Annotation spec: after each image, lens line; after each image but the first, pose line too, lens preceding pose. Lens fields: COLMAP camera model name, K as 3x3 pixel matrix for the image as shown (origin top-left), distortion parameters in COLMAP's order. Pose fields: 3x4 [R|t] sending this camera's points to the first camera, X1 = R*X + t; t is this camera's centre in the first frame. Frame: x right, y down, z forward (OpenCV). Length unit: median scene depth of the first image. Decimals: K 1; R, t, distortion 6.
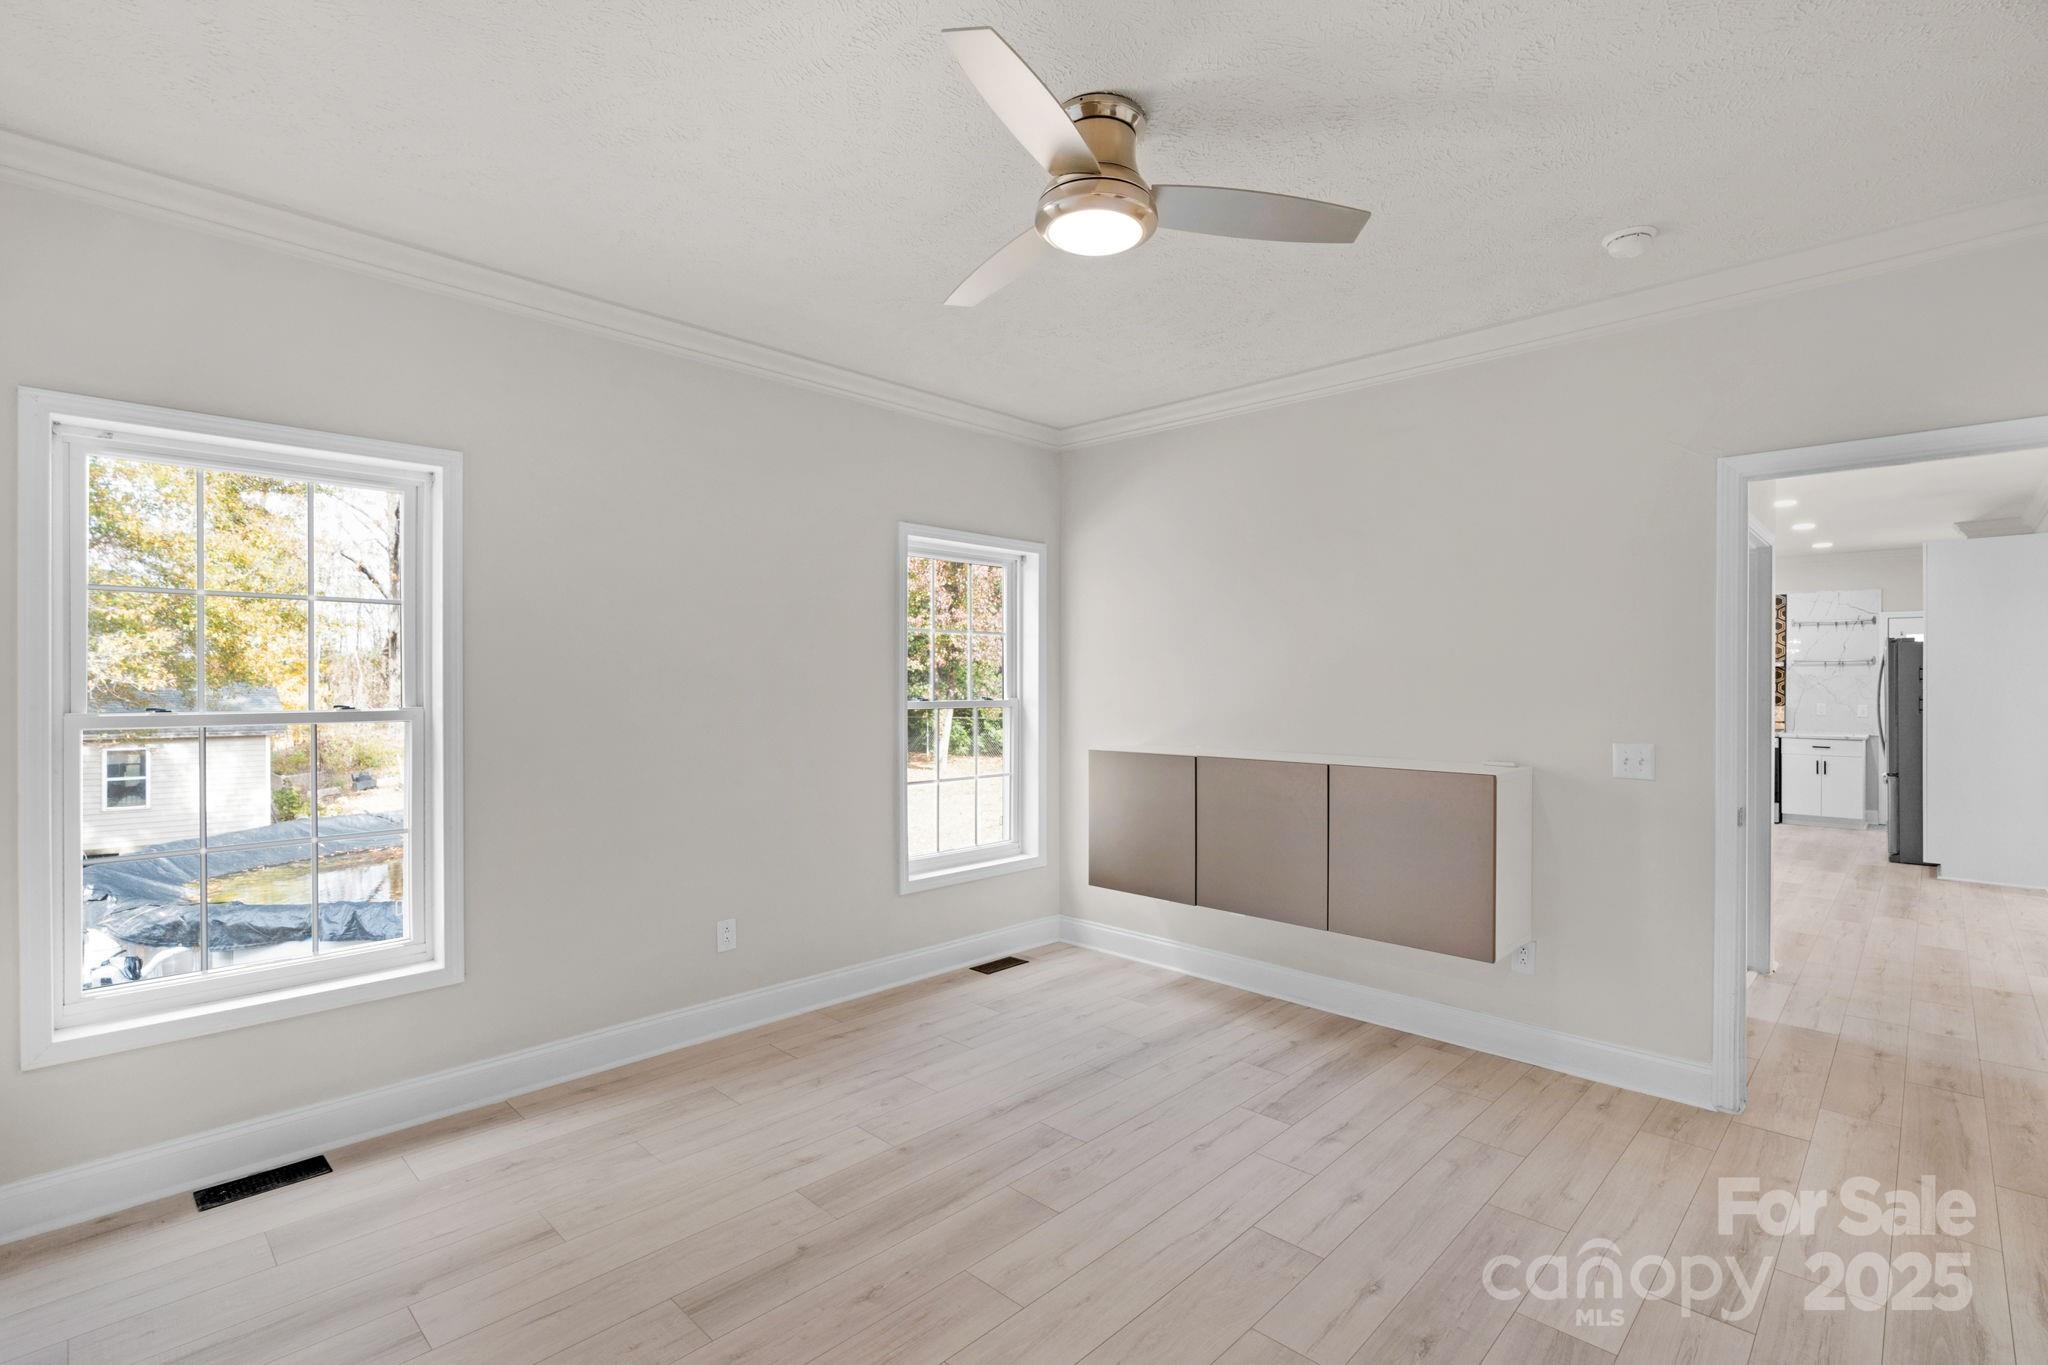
lens RADIAL K [[986.9, 0, 1024.0], [0, 986.9, 682.5], [0, 0, 1]] dist [0.000177, 0.000073]
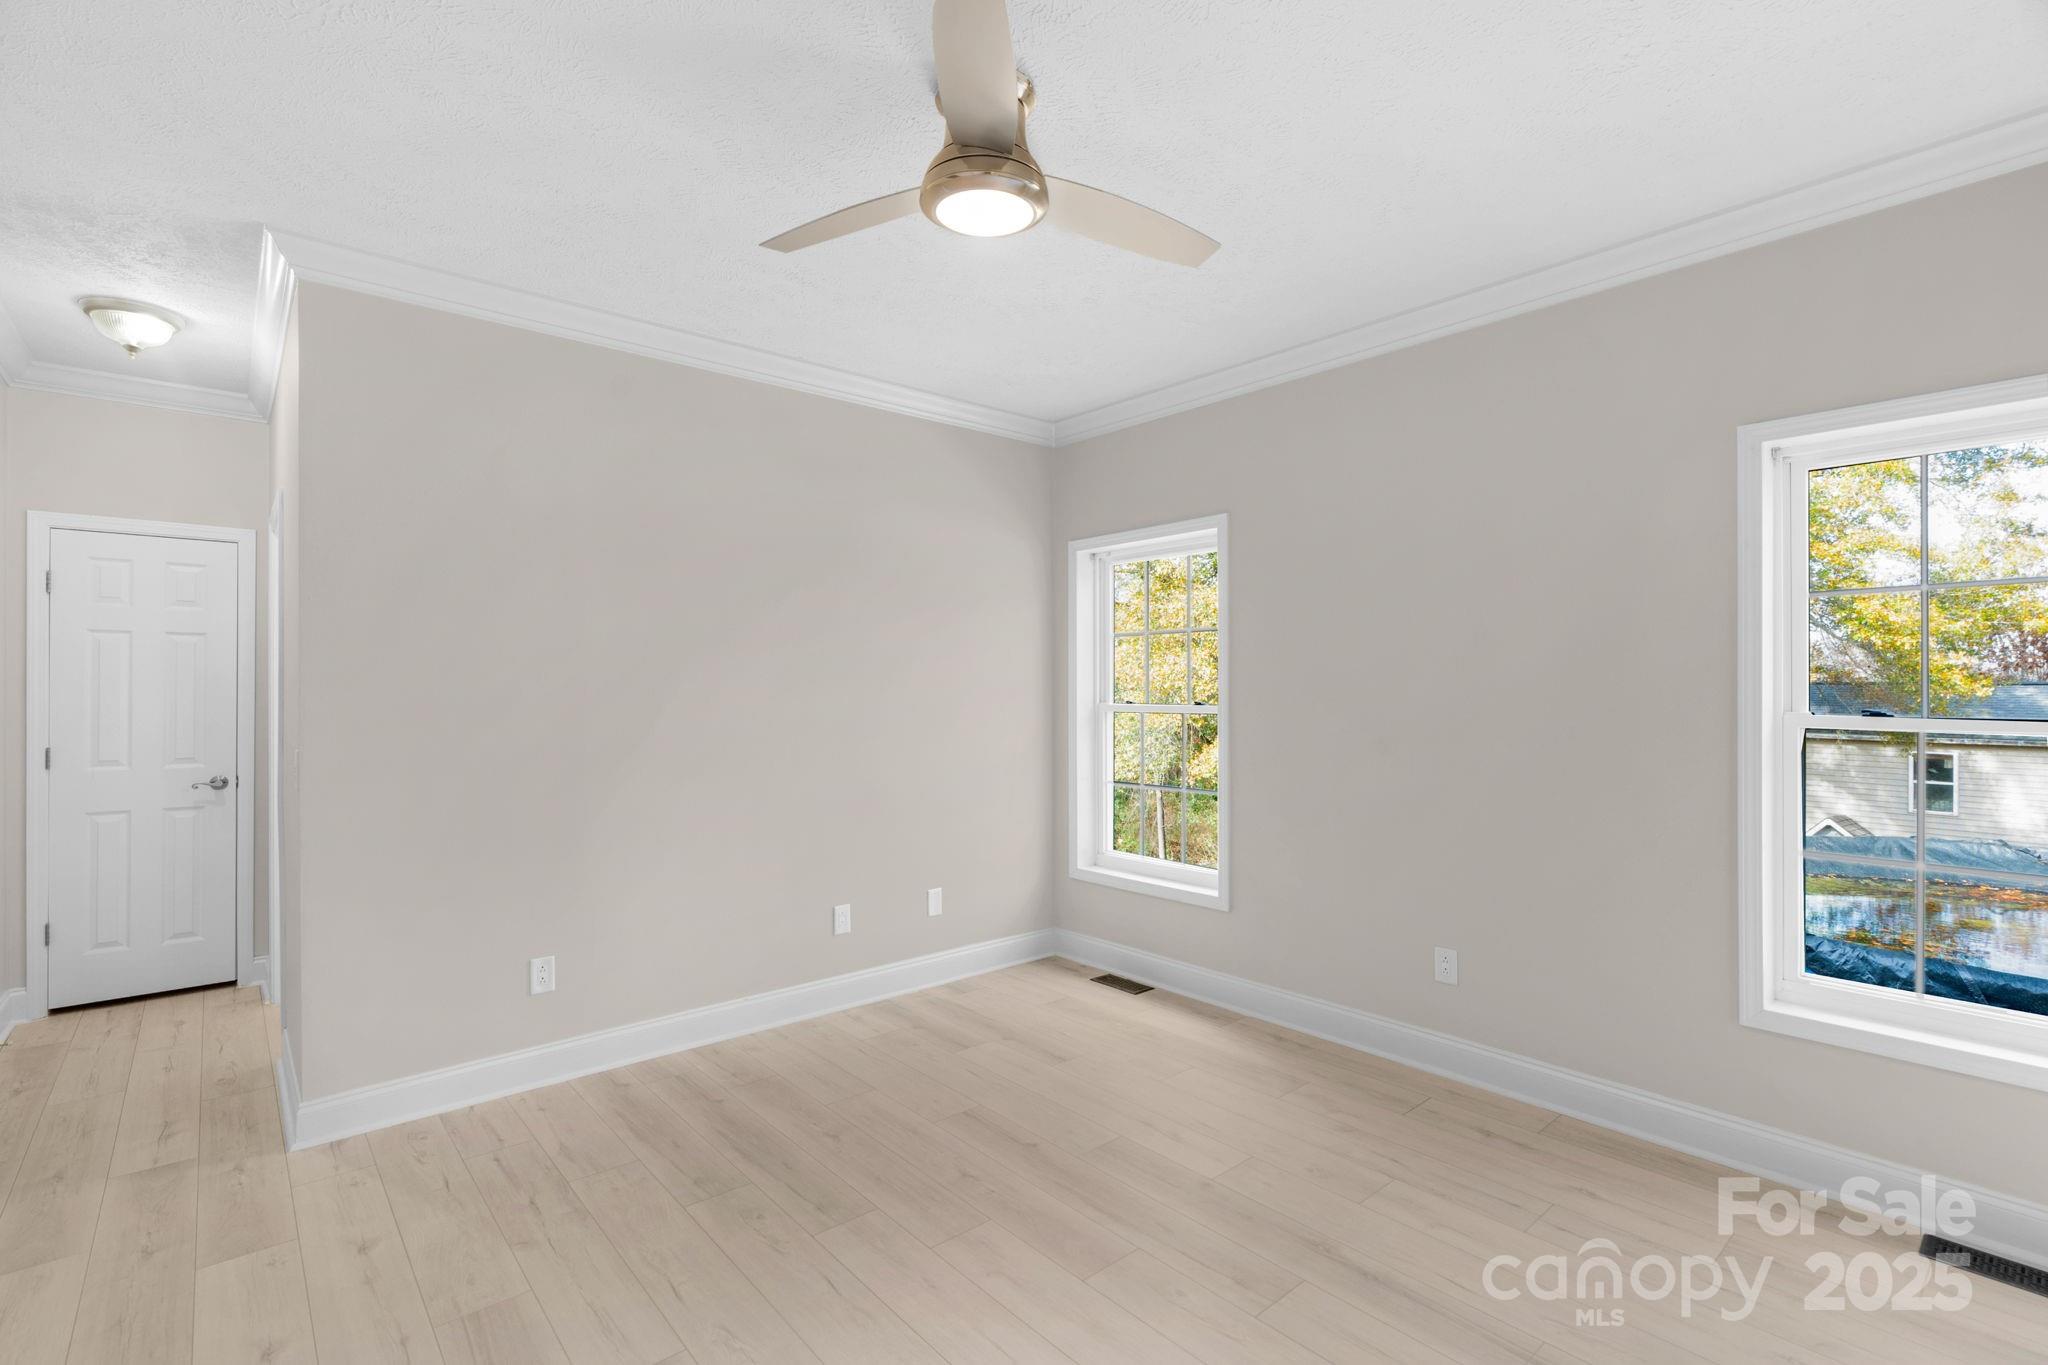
lens RADIAL K [[1041.6, 0, 1024.0], [0, 1041.6, 682.5], [0, 0, 1]] dist [-0.005088, 0.000330]
pose [[-0.130589, 0.000586, -0.991436, 0.721471], [-0.004661, 0.999988, 0.001205, 0.004682], [0.991426, 0.004778, -0.130585, 0.800856]]
